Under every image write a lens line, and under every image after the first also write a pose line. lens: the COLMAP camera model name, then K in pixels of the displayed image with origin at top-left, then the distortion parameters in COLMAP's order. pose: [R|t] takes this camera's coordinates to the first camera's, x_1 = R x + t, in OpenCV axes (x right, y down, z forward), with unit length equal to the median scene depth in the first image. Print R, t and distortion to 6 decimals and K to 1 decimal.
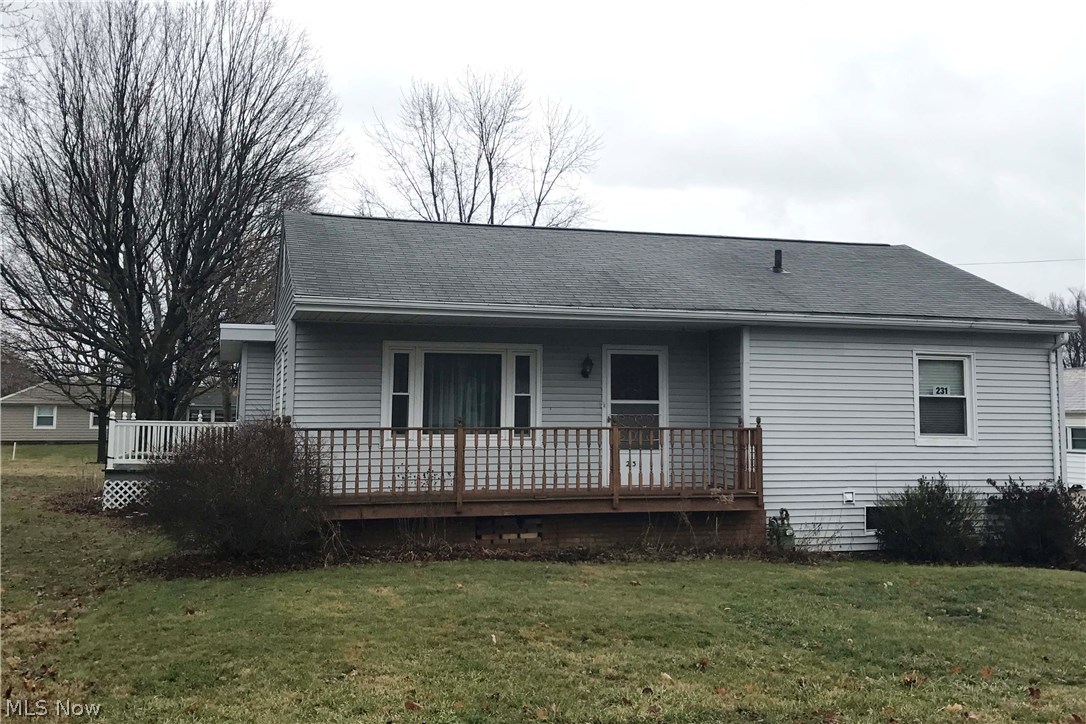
lens RADIAL K [[1092.1, 0, 548.4], [0, 1092.1, 315.6], [0, 0, 1]] dist [0.051324, 0.000000]
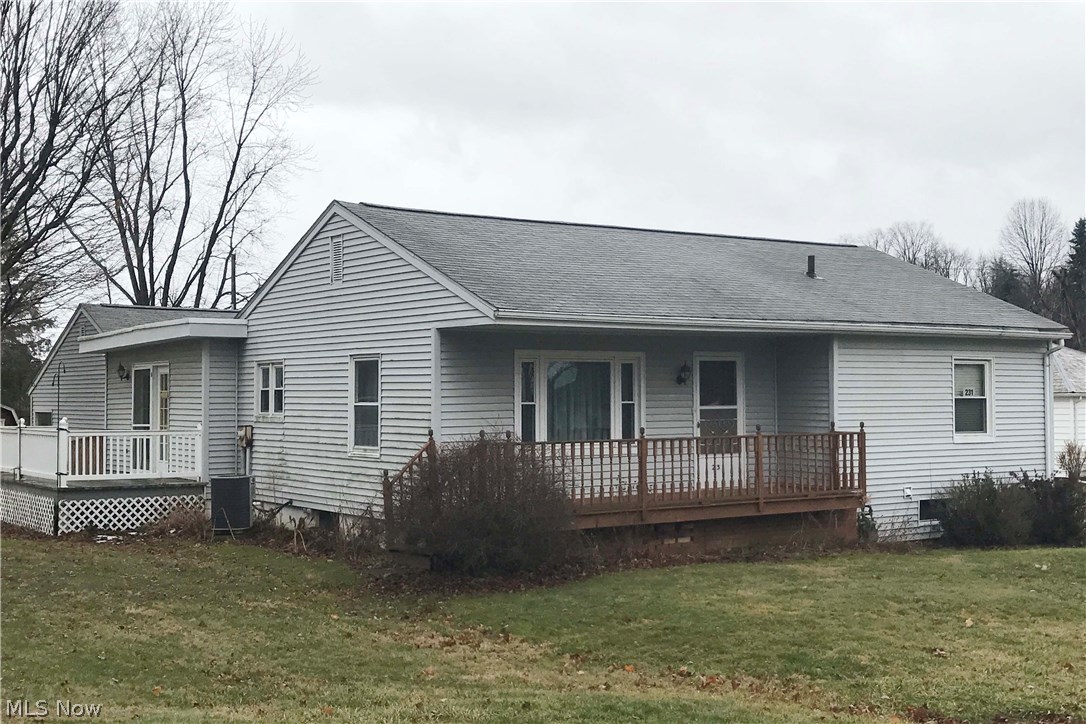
lens RADIAL K [[1330.8, 0, 542.3], [0, 1330.8, 361.7], [0, 0, 1]] dist [0.034870, 0.000000]
pose [[0.948989, -0.003743, 0.315286, -0.472235], [-0.017474, 0.997769, 0.064440, -0.041105], [-0.314824, -0.066662, 0.946806, -0.126266]]
